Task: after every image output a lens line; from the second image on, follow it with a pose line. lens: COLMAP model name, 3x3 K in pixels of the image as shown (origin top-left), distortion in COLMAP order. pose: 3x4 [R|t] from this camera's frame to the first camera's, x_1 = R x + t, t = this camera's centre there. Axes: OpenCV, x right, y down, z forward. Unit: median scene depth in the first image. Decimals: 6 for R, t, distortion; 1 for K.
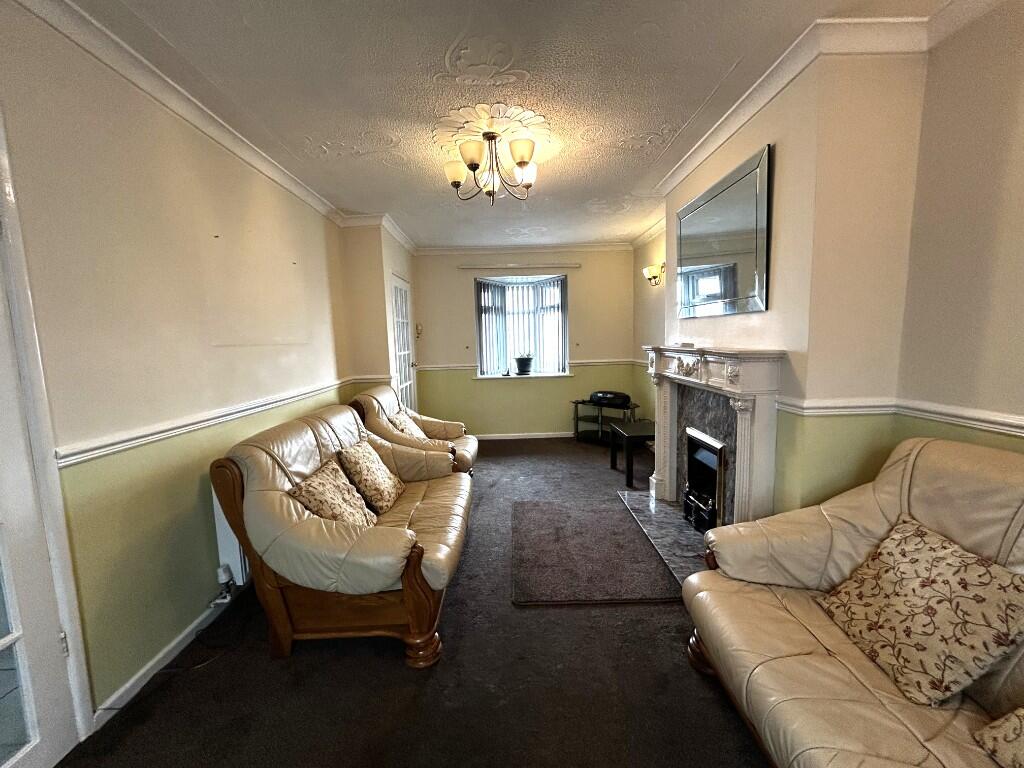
lens RADIAL K [[413.8, 0, 512.6], [0, 413.8, 385.1], [0, 0, 1]] dist [-0.000959, -0.001232]
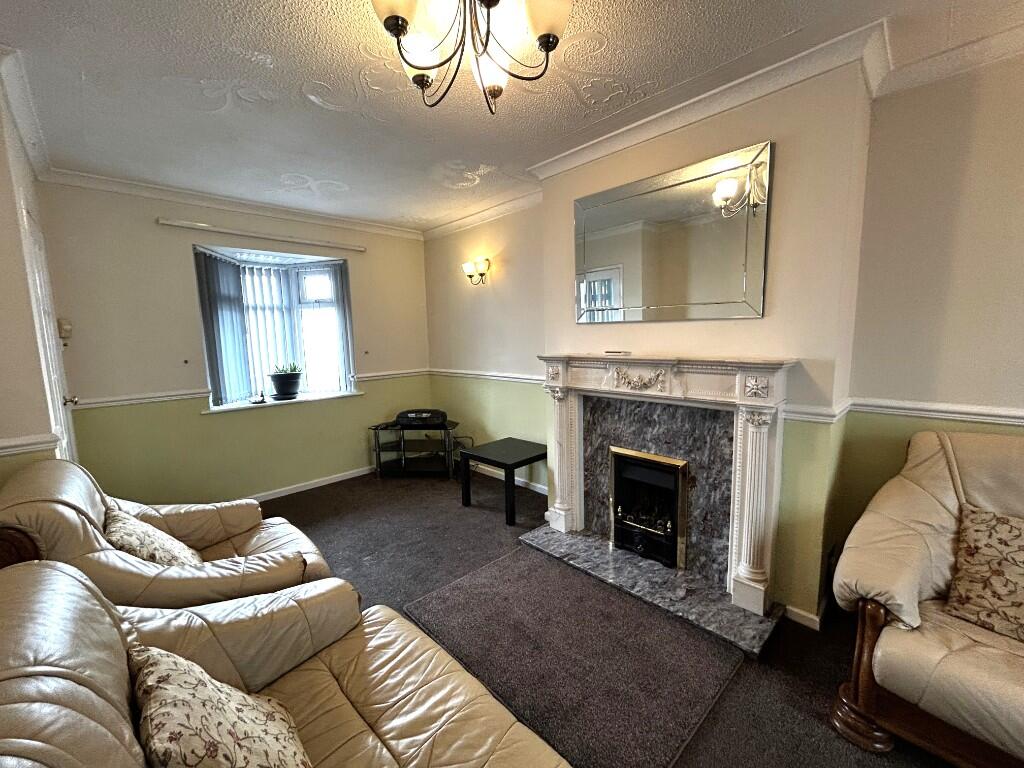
lens RADIAL K [[413.8, 0, 509.8], [0, 413.8, 383.6], [0, 0, 1]] dist [-0.000959, -0.001232]
pose [[0.728349, -0.073661, 0.681236, -0.180429], [0.081706, 0.996448, 0.020387, -0.035880], [-0.680318, 0.040812, 0.731780, 0.267015]]
